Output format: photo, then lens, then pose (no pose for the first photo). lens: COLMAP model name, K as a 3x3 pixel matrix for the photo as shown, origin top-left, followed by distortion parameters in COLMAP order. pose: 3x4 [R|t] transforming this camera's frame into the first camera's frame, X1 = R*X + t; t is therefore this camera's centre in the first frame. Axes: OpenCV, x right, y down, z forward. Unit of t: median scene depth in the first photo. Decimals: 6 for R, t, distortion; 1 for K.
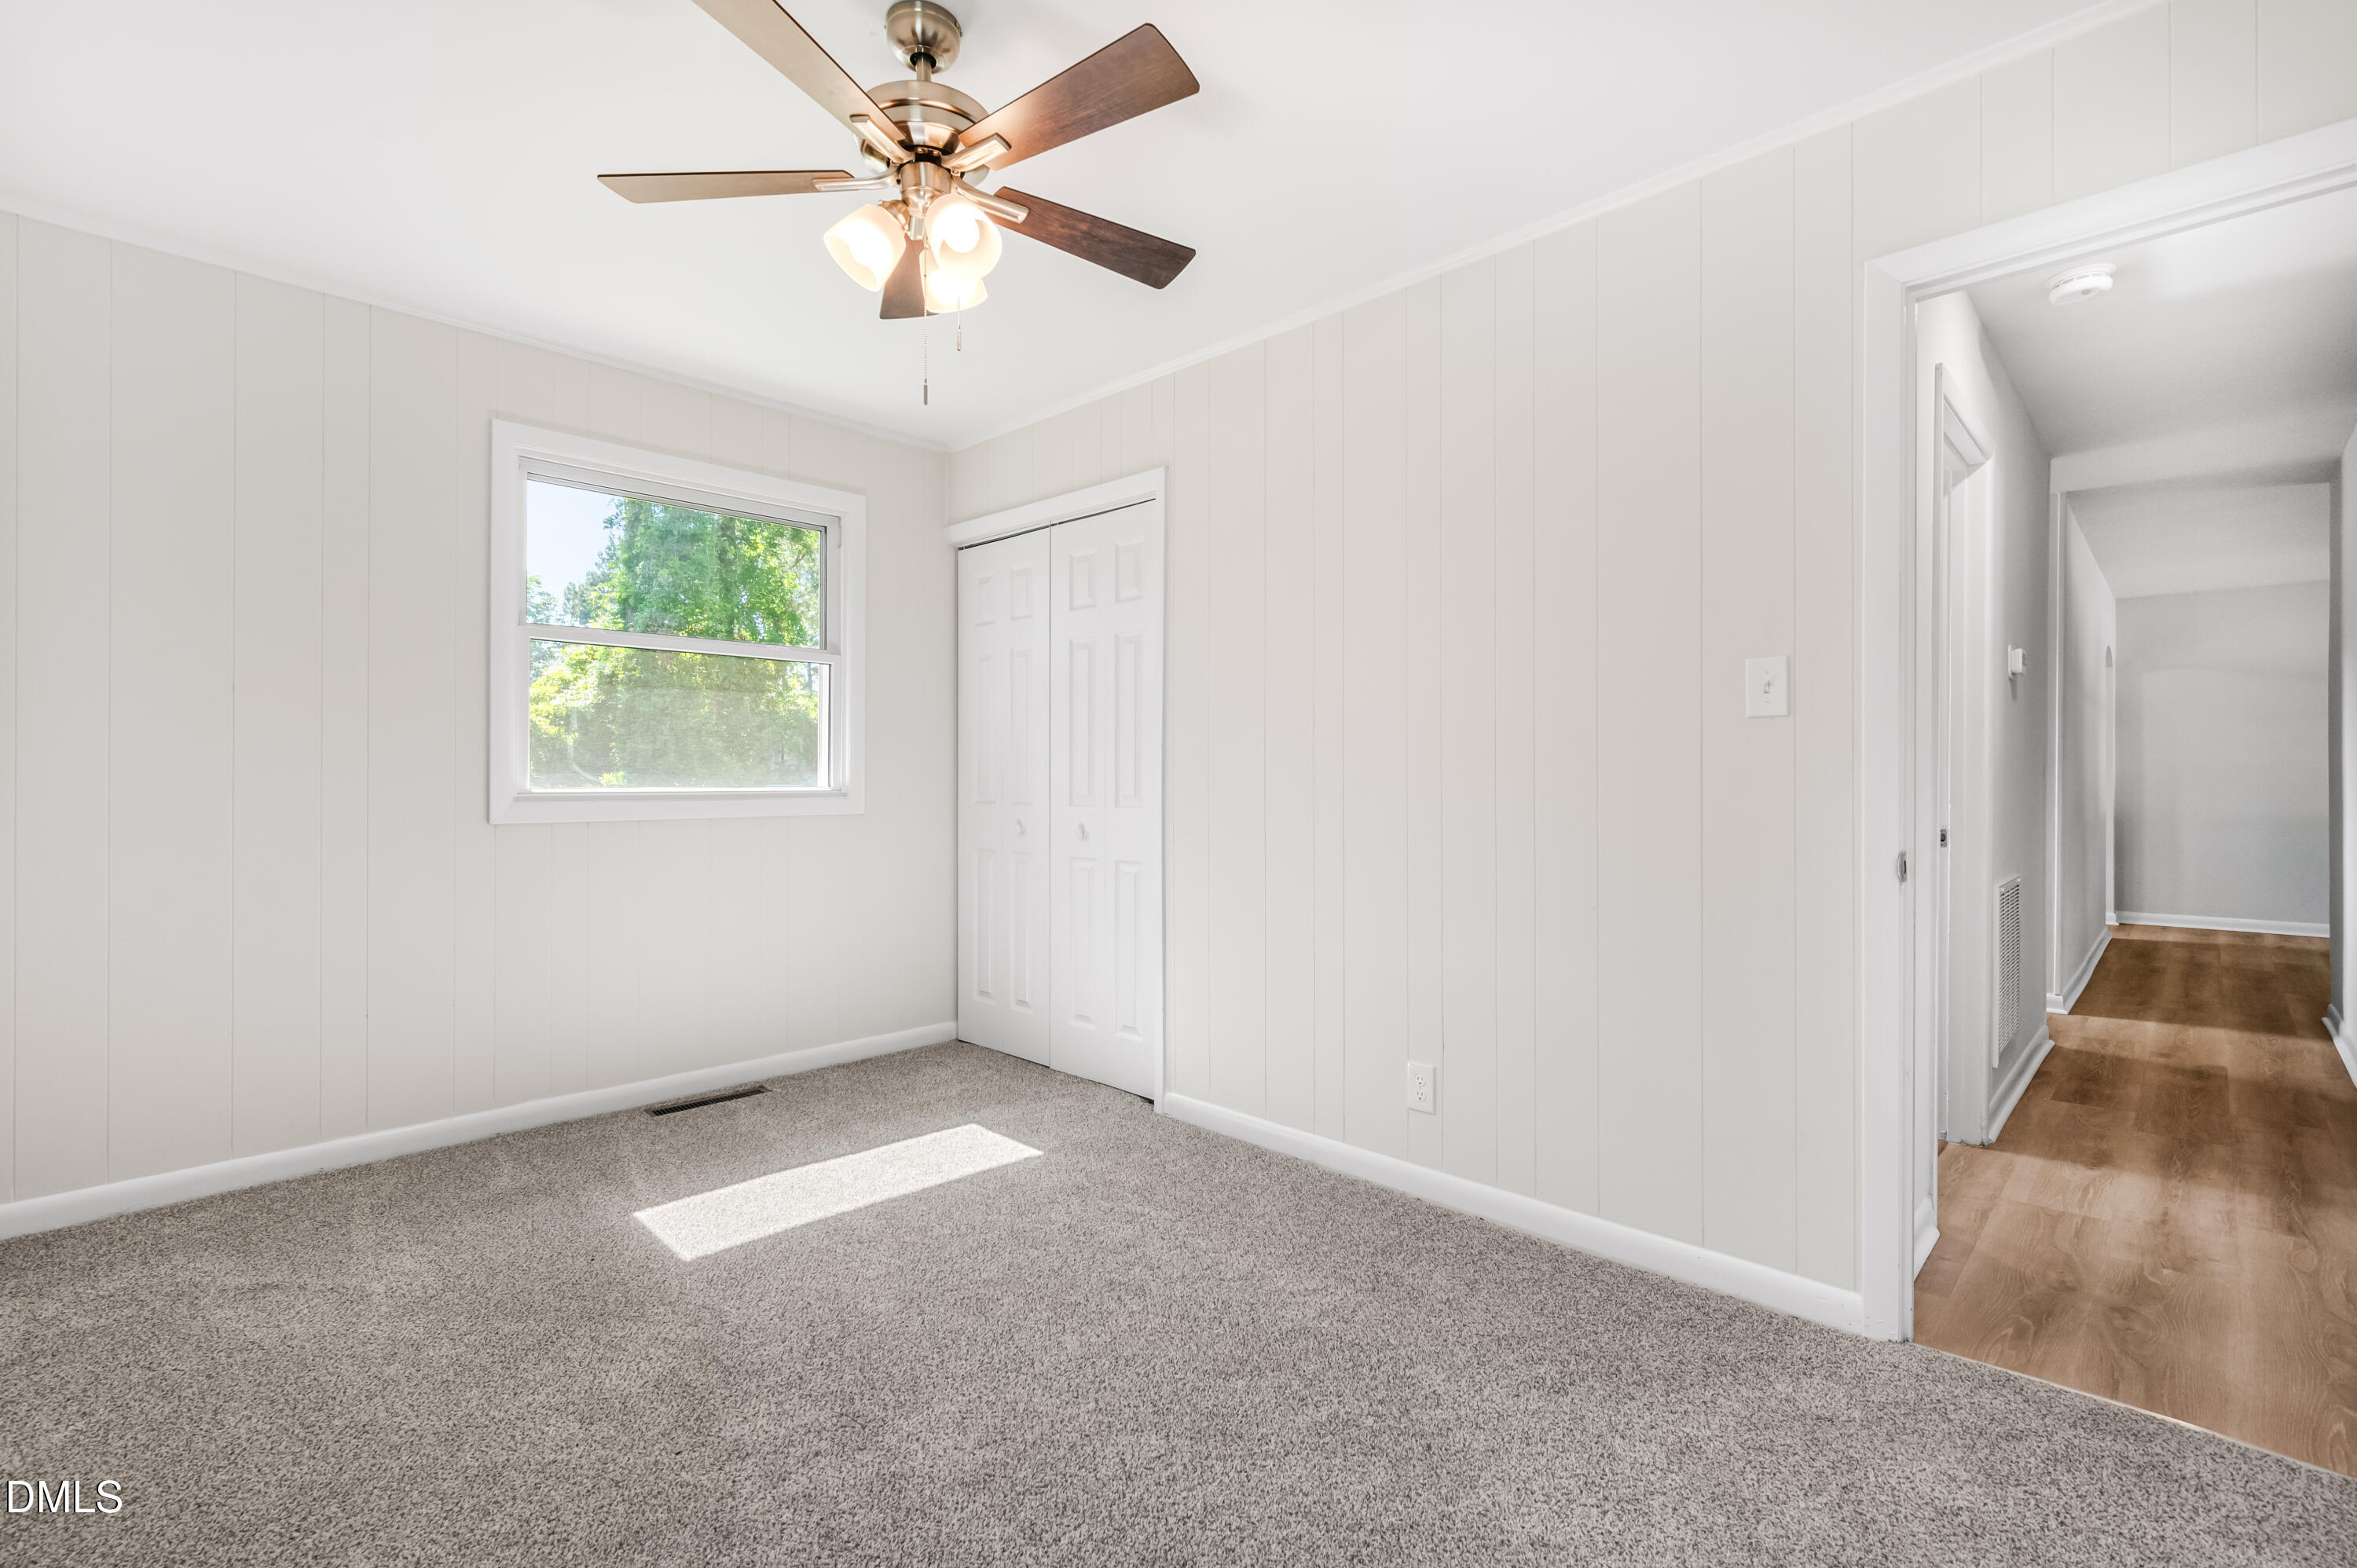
lens RADIAL K [[1043.5, 0, 1178.6], [0, 1043.5, 772.5], [0, 0, 1]] dist [-0.001110, -0.000180]
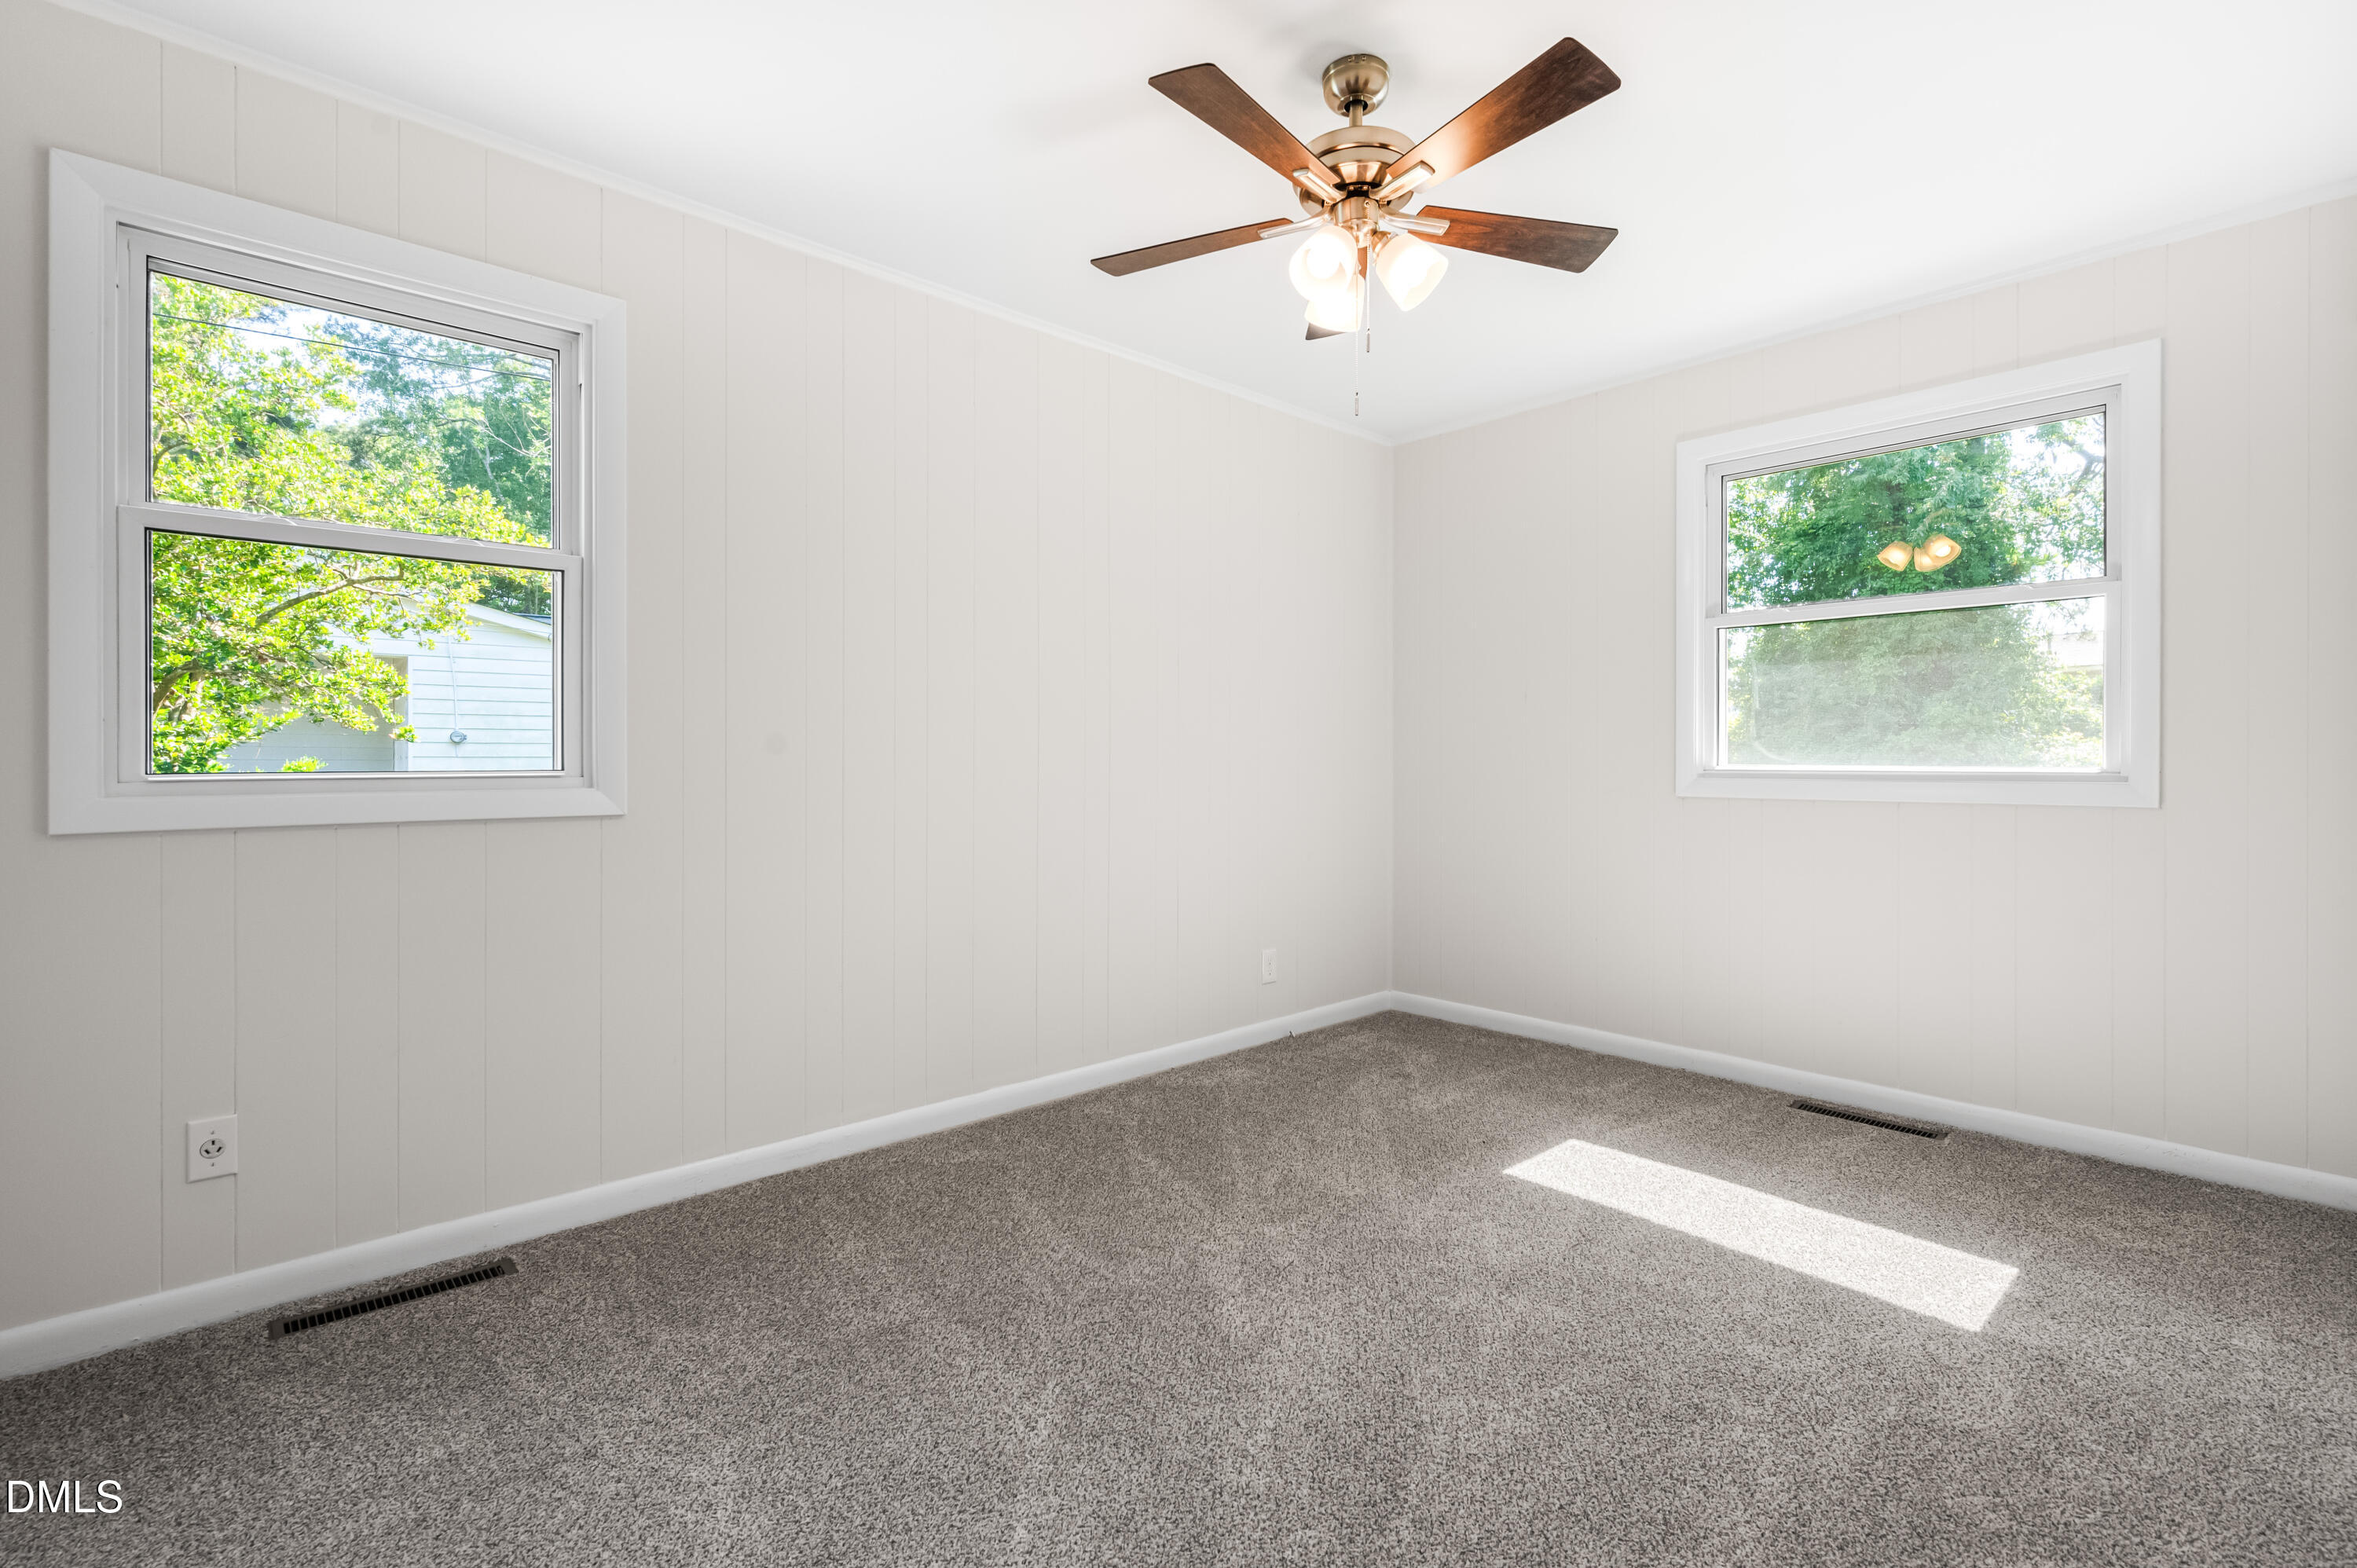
lens RADIAL K [[1043.5, 0, 1178.6], [0, 1043.5, 772.5], [0, 0, 1]] dist [-0.001110, -0.000180]
pose [[-0.048294, 0.013134, -0.998747, 0.530244], [0.008806, 0.999880, 0.012723, 0.003267], [0.998794, -0.008180, -0.048404, 0.528859]]
